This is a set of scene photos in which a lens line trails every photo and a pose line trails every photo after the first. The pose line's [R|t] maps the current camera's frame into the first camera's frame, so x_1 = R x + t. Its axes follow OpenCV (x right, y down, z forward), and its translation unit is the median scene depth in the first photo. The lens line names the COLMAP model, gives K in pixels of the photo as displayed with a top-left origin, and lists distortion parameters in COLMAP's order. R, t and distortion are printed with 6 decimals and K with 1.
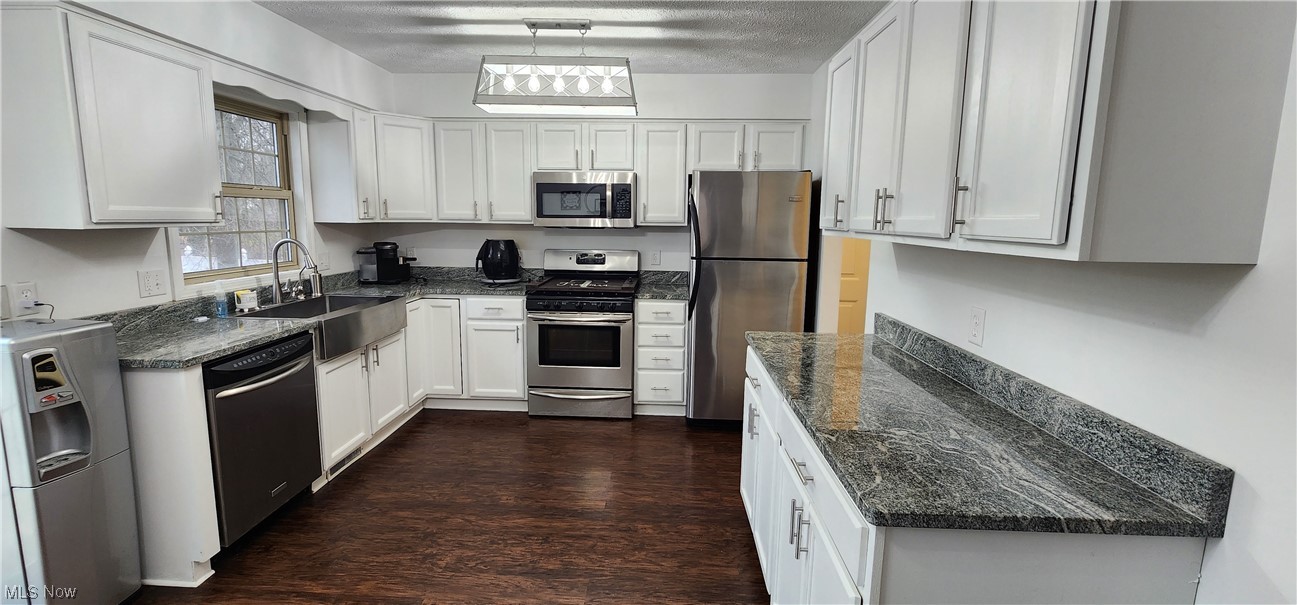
lens RADIAL K [[537.1, 0, 644.8], [0, 537.1, 293.5], [0, 0, 1]] dist [-0.001637, -0.000817]
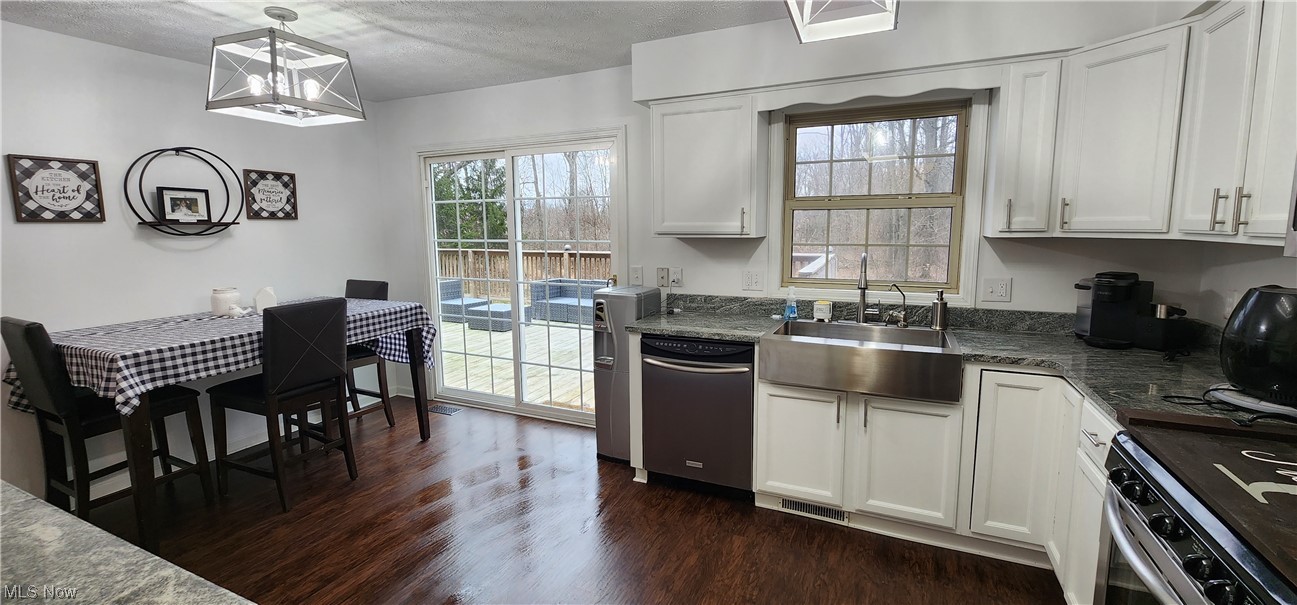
lens RADIAL K [[537.1, 0, 644.8], [0, 537.1, 293.5], [0, 0, 1]] dist [-0.001637, -0.000817]
pose [[-0.387957, 0.109332, -0.915170, 0.274147], [-0.126831, 0.977160, 0.170504, -0.129645], [0.912909, 0.182220, -0.365229, 0.909209]]
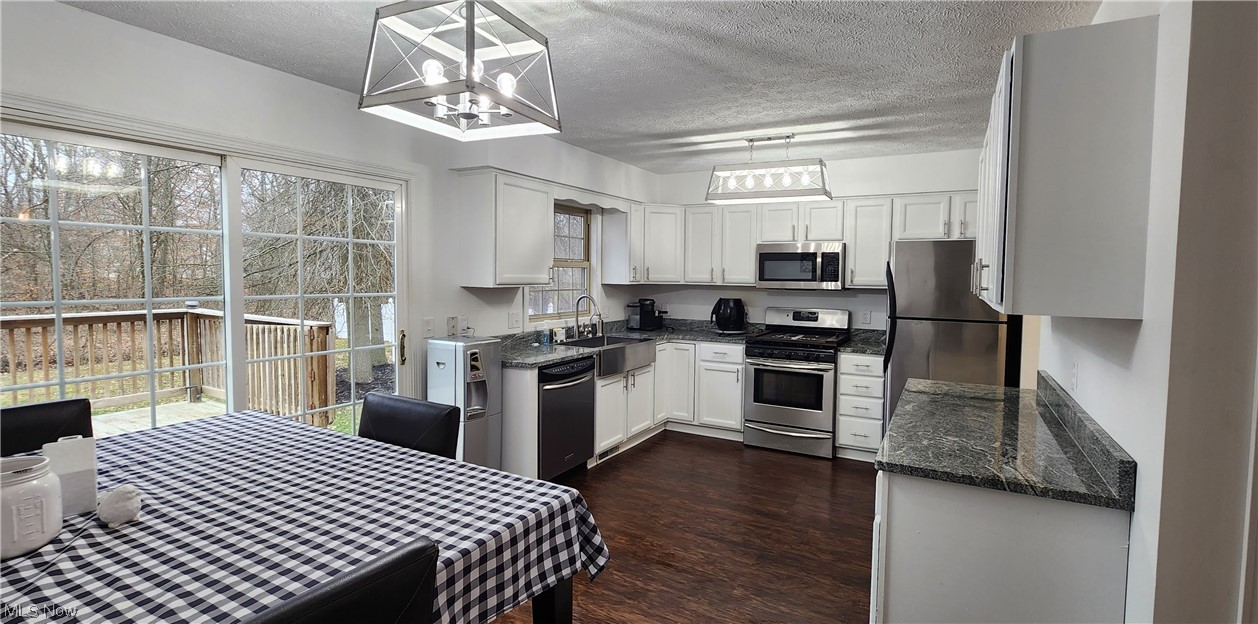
lens RADIAL K [[556.6, 0, 659.7], [0, 556.6, 306.2], [0, 0, 1]] dist [0.000135, 0.000005]
pose [[0.903038, 0.023514, -0.428917, 0.159883], [-0.061857, 0.995212, -0.075674, 0.029168], [0.425084, 0.094868, 0.900169, -0.260175]]
